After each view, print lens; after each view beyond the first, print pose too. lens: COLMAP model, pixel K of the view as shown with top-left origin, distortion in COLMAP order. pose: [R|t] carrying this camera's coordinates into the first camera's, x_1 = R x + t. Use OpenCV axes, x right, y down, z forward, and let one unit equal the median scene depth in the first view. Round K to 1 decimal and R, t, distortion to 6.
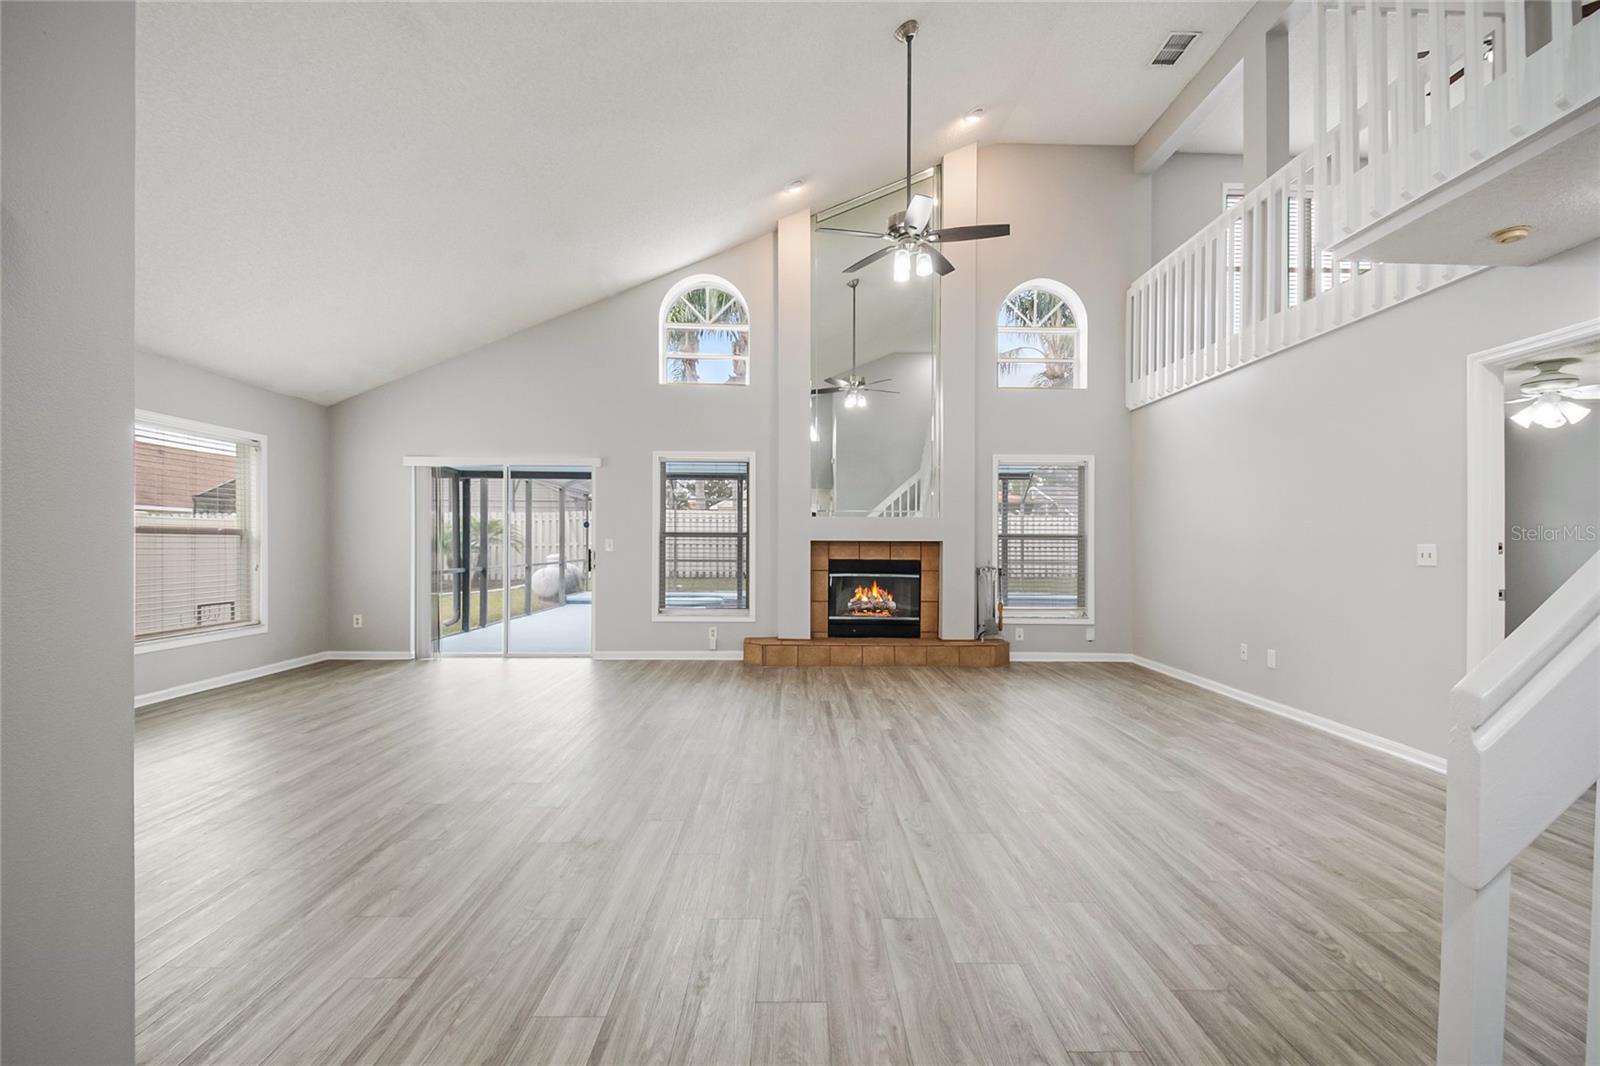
lens RADIAL K [[703.6, 0, 810.8], [0, 703.6, 544.8], [0, 0, 1]] dist [0.015159, -0.017546]
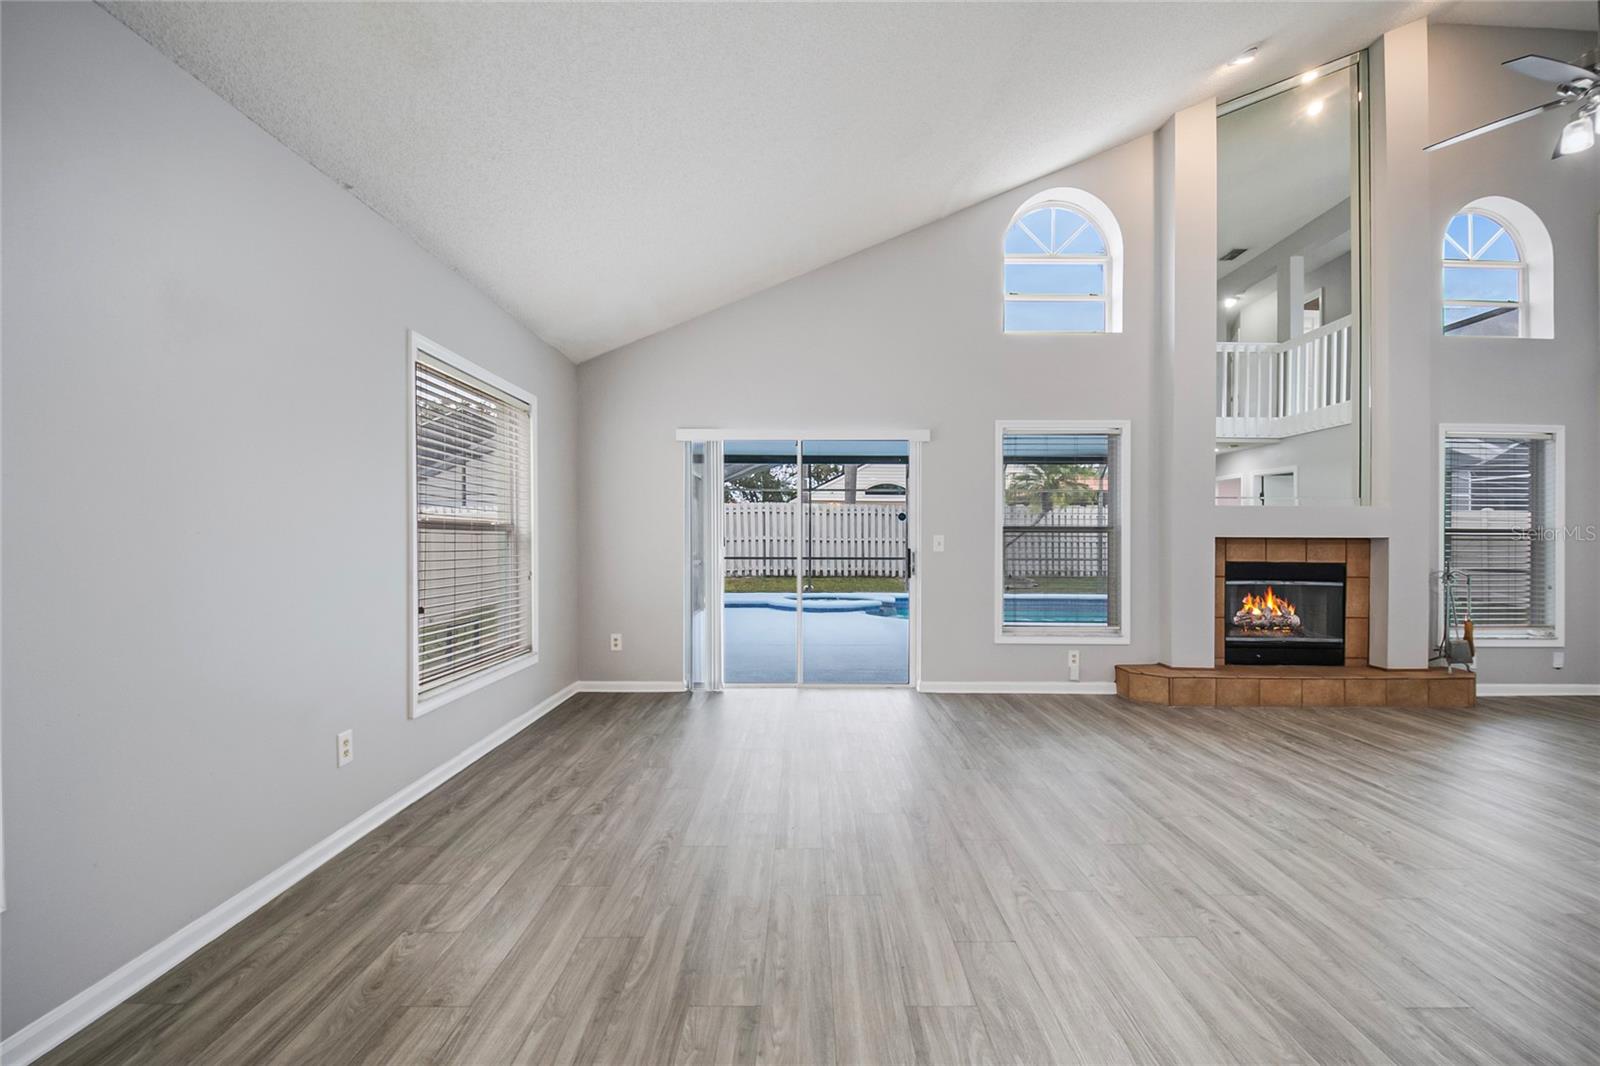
lens RADIAL K [[703.6, 0, 809.2], [0, 703.6, 530.8], [0, 0, 1]] dist [0.015159, -0.017546]
pose [[0.999920, -0.000896, -0.012620, -0.423656], [0.000747, 0.999930, -0.011817, -0.004482], [0.012629, 0.011806, 0.999851, 0.236984]]
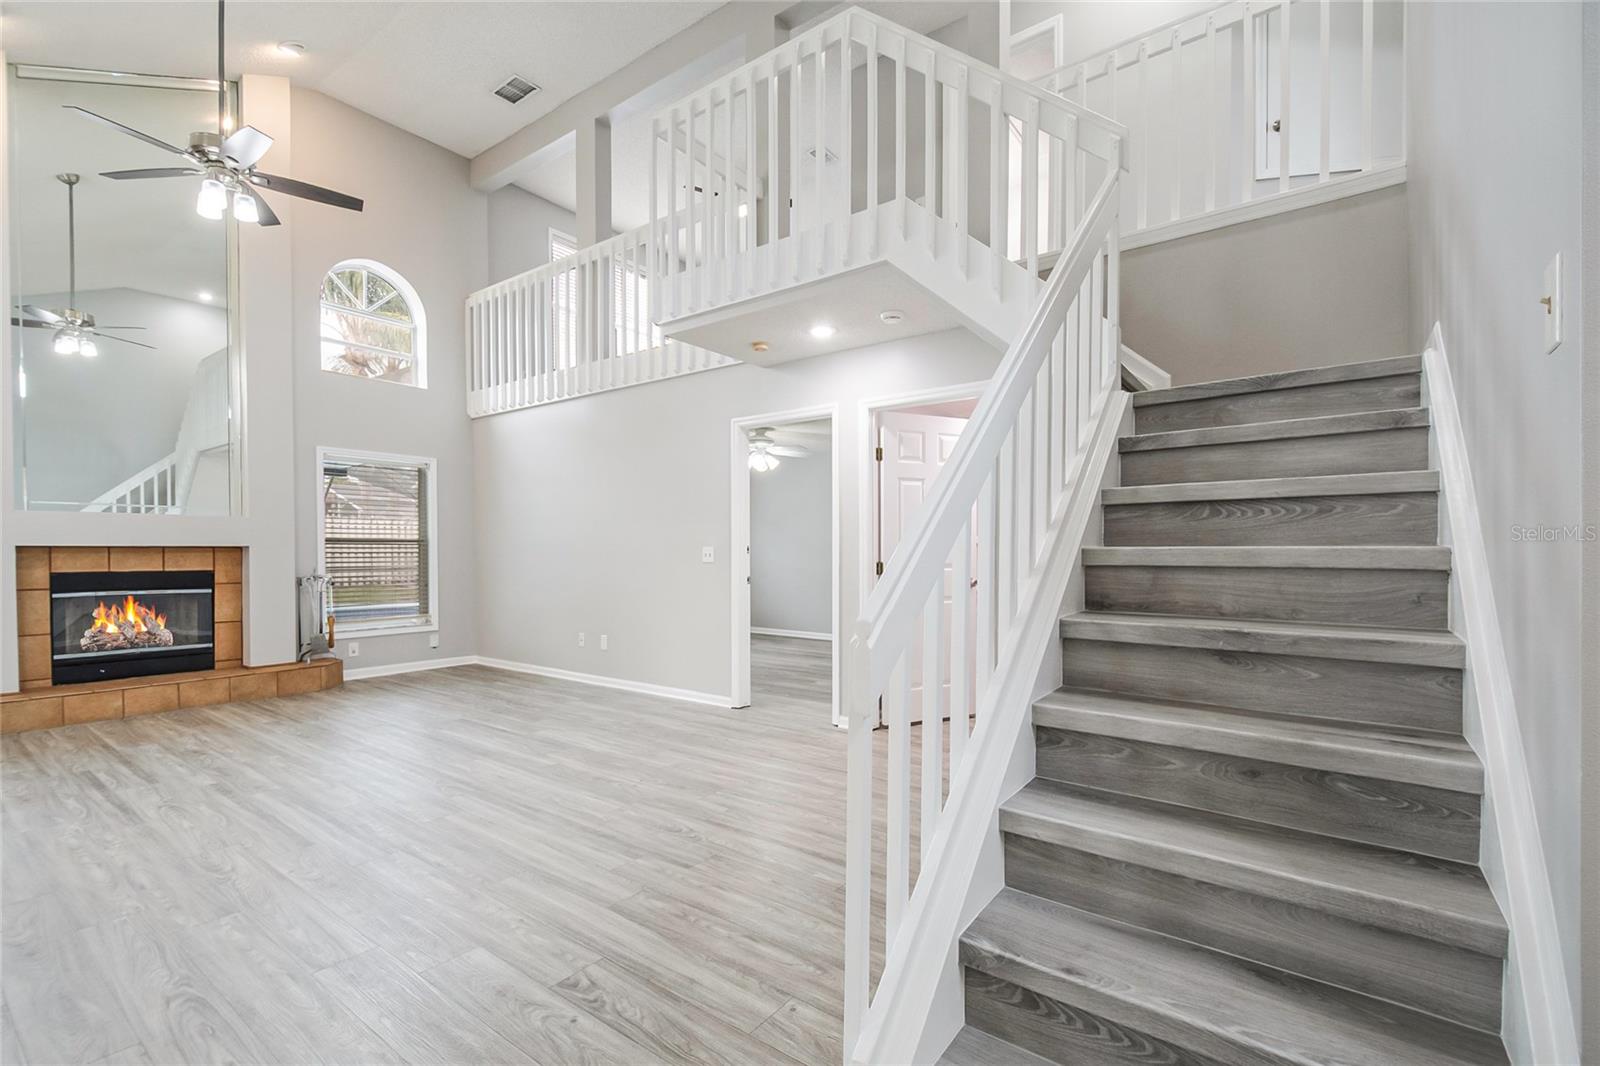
lens RADIAL K [[703.6, 0, 808.6], [0, 703.6, 552.3], [0, 0, 1]] dist [0.015159, -0.017546]
pose [[0.604508, -0.010747, 0.796527, -0.072366], [0.006178, 0.999942, 0.008803, -0.001391], [-0.796575, -0.000400, 0.604539, -0.010494]]
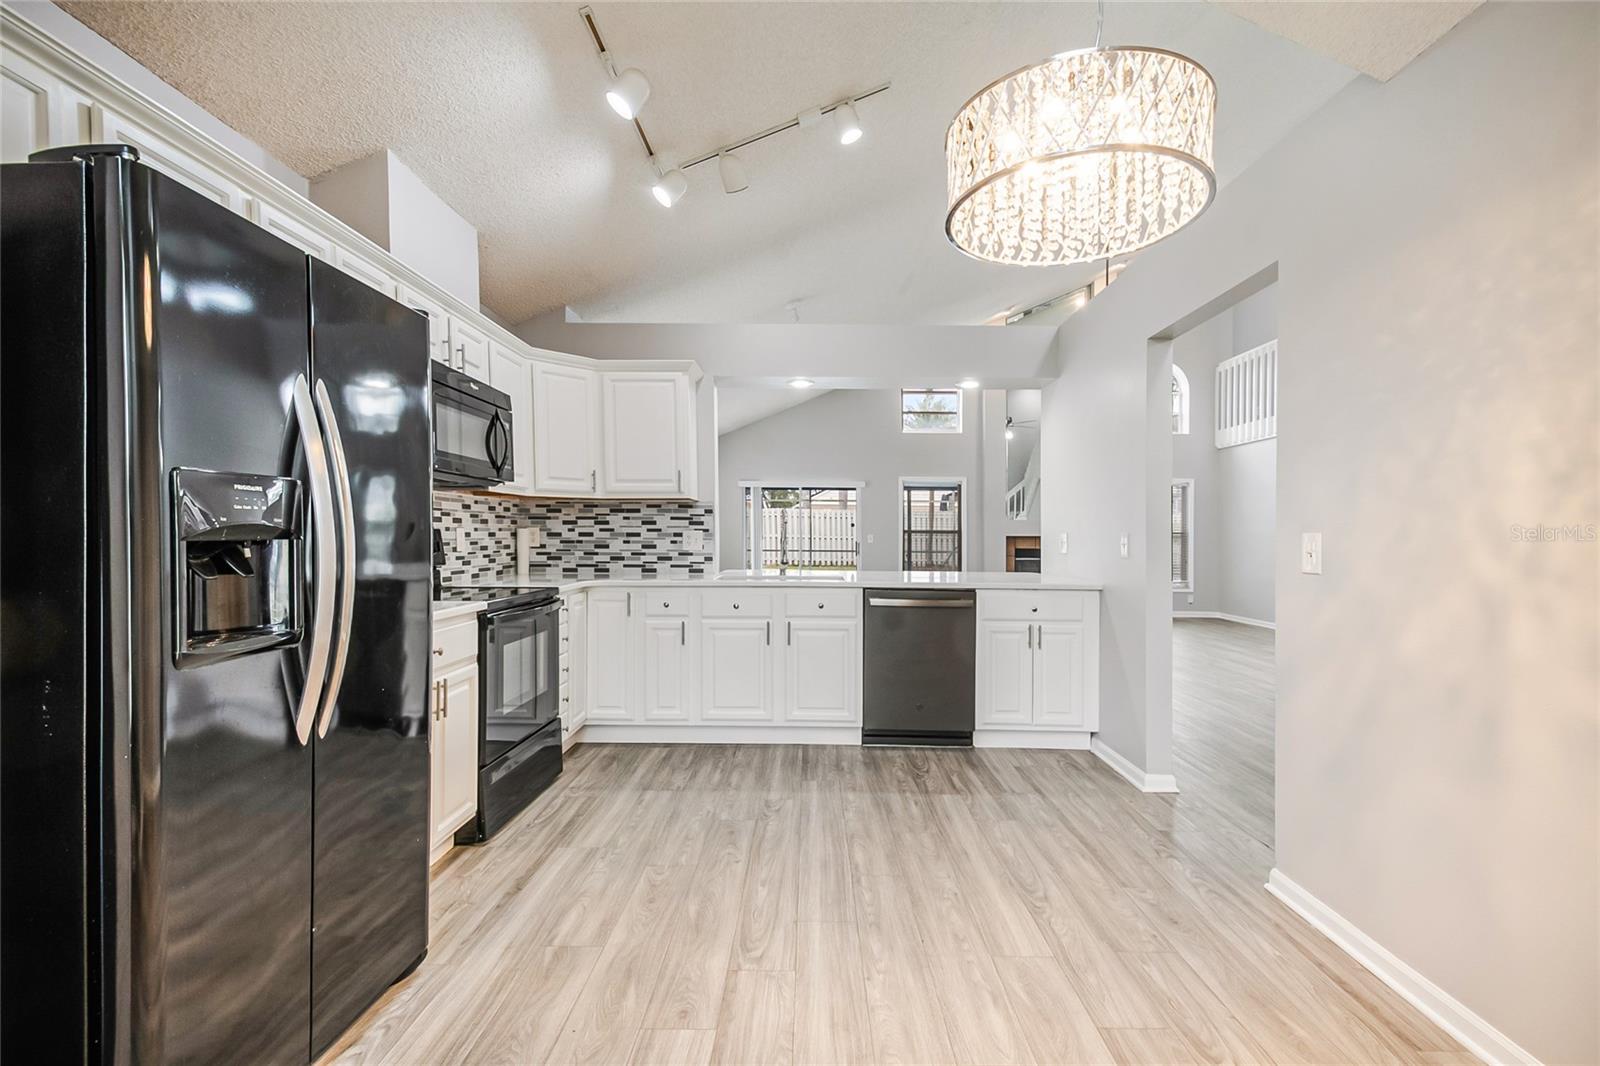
lens RADIAL K [[703.6, 0, 802.1], [0, 703.6, 539.4], [0, 0, 1]] dist [0.015159, -0.017546]
pose [[0.999478, 0.001519, -0.032286, -0.390225], [-0.001417, 0.999994, 0.003191, -0.003043], [0.032290, -0.003143, 0.999474, -0.536331]]
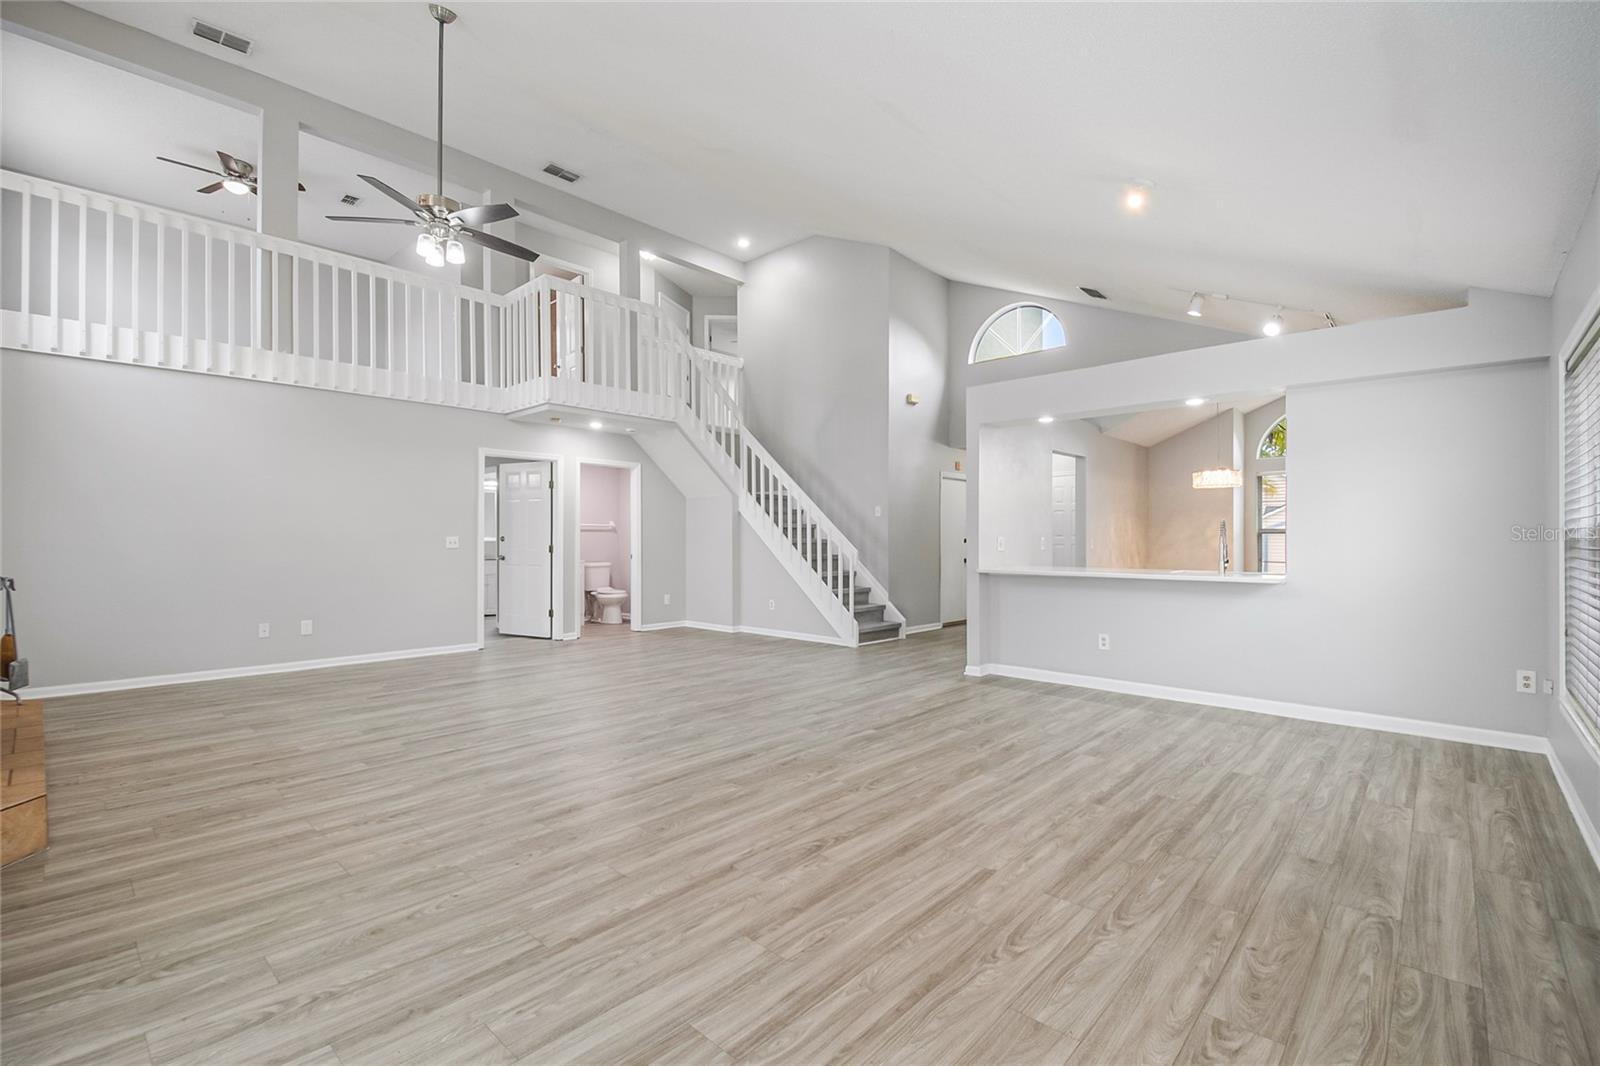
lens RADIAL K [[703.6, 0, 804.5], [0, 703.6, 536.9], [0, 0, 1]] dist [0.015159, -0.017546]
pose [[-0.724332, -0.006156, 0.689424, -0.623623], [-0.006379, 0.999977, 0.002227, -0.006085], [-0.689422, -0.002785, -0.724355, 0.952375]]
